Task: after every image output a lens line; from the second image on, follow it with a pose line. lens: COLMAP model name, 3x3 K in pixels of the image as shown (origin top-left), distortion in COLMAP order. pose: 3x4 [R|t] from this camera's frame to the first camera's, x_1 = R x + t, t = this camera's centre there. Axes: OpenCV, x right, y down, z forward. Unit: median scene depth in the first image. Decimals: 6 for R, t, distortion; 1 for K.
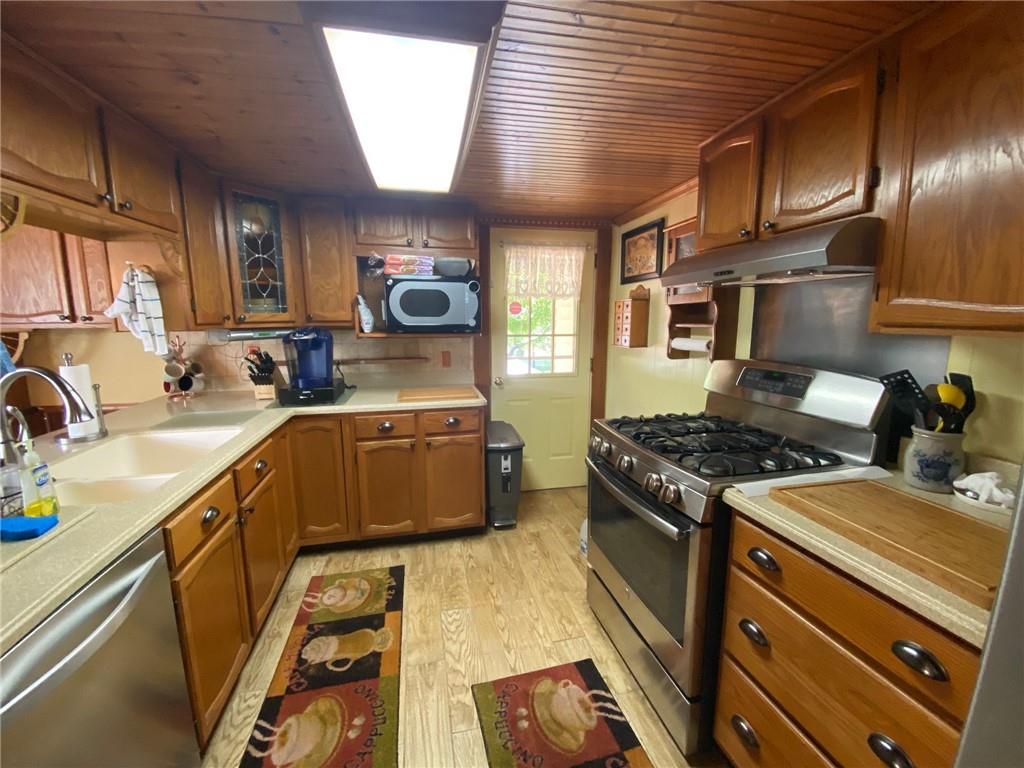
lens RADIAL K [[415.1, 0, 507.9], [0, 415.1, 382.5], [0, 0, 1]] dist [0.024253, -0.023976]
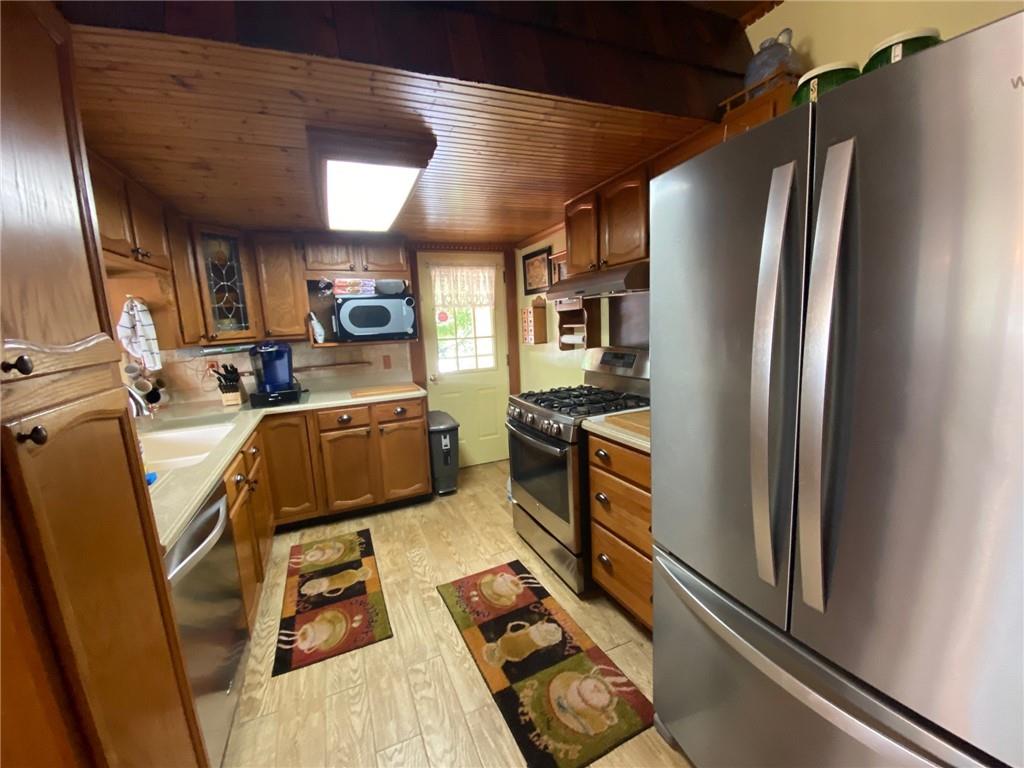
lens RADIAL K [[415.1, 0, 507.9], [0, 415.1, 382.5], [0, 0, 1]] dist [0.024253, -0.023976]
pose [[0.980697, -0.071287, 0.182075, -0.039014], [0.073037, 0.997325, -0.002914, 0.039433], [-0.181380, 0.016156, 0.983280, -0.303383]]
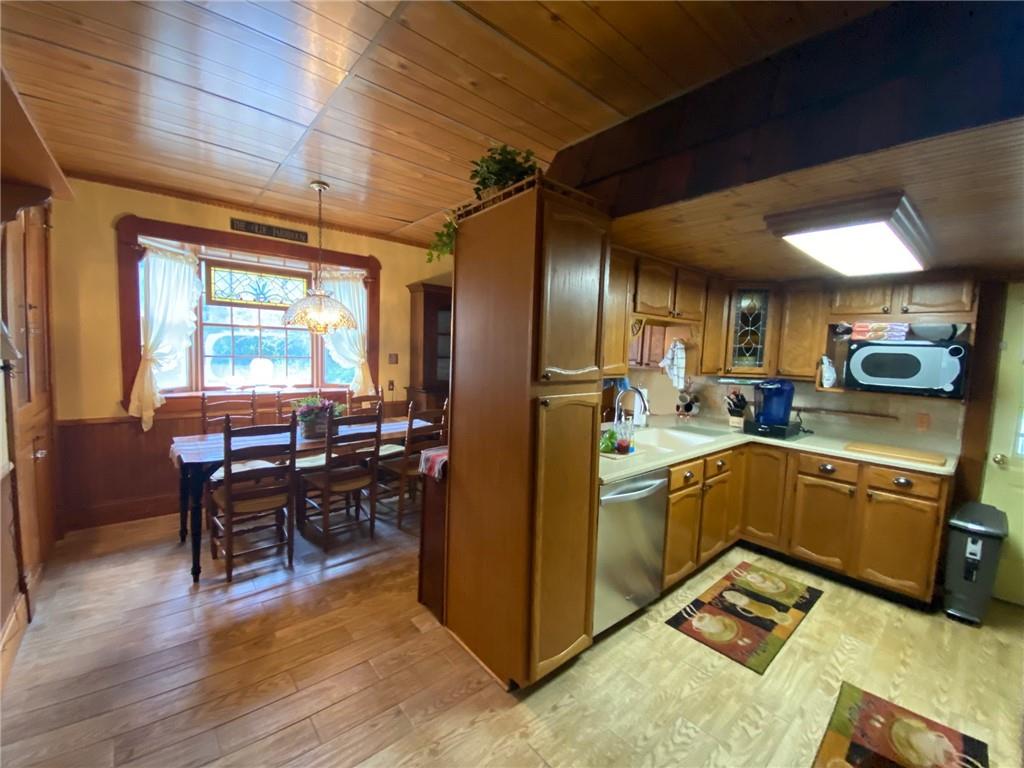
lens RADIAL K [[416.6, 0, 505.9], [0, 416.6, 380.2], [0, 0, 1]] dist [0.000268, -0.011577]
pose [[0.468270, 0.086754, -0.879316, 0.293807], [-0.178144, 0.984002, 0.002214, 0.021389], [0.865441, 0.155608, 0.476233, -0.386501]]
